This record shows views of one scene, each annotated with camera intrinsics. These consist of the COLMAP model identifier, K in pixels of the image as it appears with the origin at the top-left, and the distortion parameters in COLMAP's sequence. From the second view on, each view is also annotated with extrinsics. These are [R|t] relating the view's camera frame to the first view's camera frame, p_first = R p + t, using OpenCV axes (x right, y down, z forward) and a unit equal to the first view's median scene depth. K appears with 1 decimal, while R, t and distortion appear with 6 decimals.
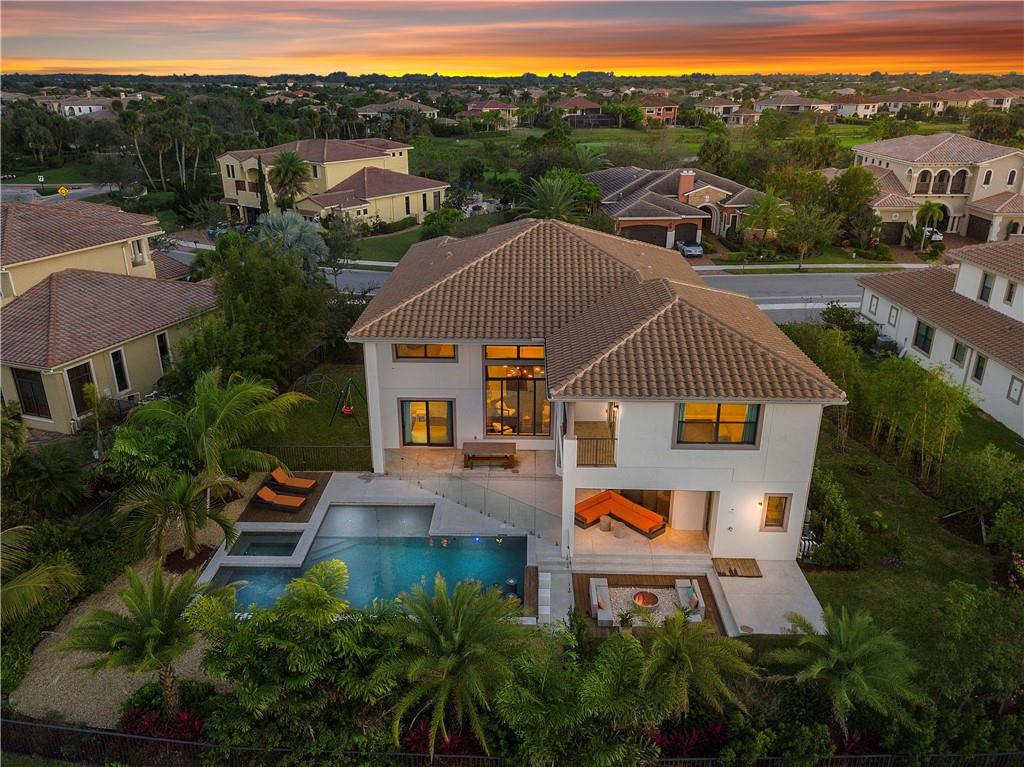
lens RADIAL K [[778.8, 0, 512.0], [0, 778.8, 383.5], [0, 0, 1]] dist [0.026509, 0.010100]
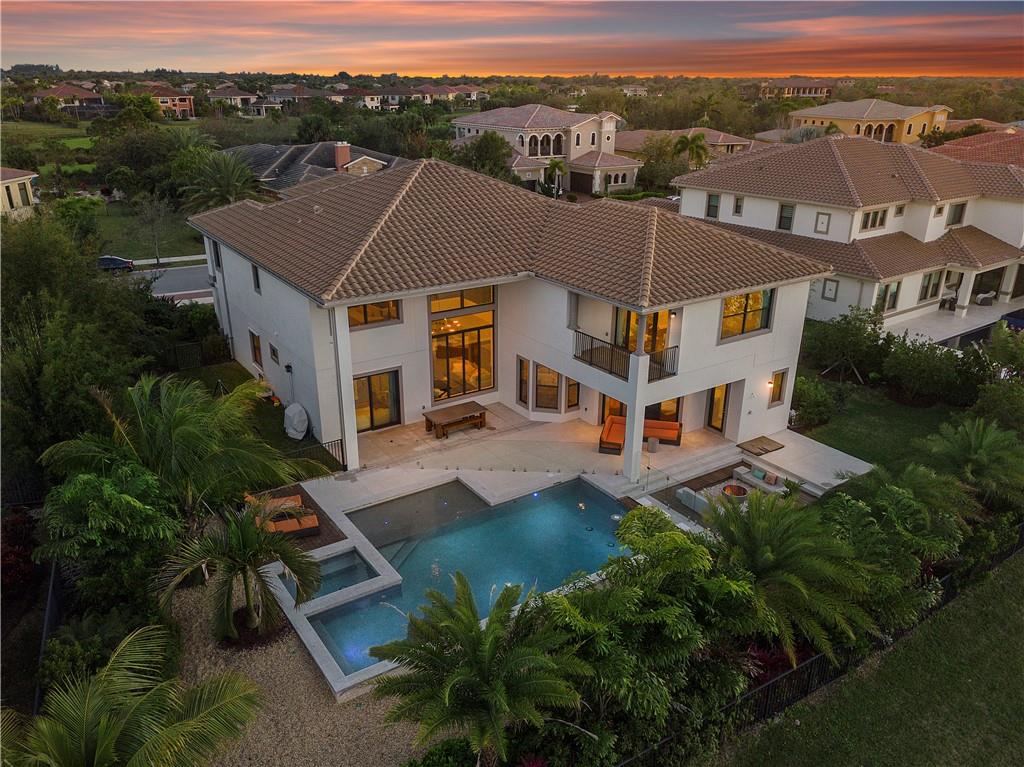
lens RADIAL K [[778.8, 0, 512.0], [0, 778.8, 383.5], [0, 0, 1]] dist [0.026509, 0.010100]
pose [[0.818271, -0.205808, 0.536726, -0.433646], [0.205091, 0.976785, 0.061876, 0.009569], [-0.537000, 0.059447, 0.841485, 0.204711]]
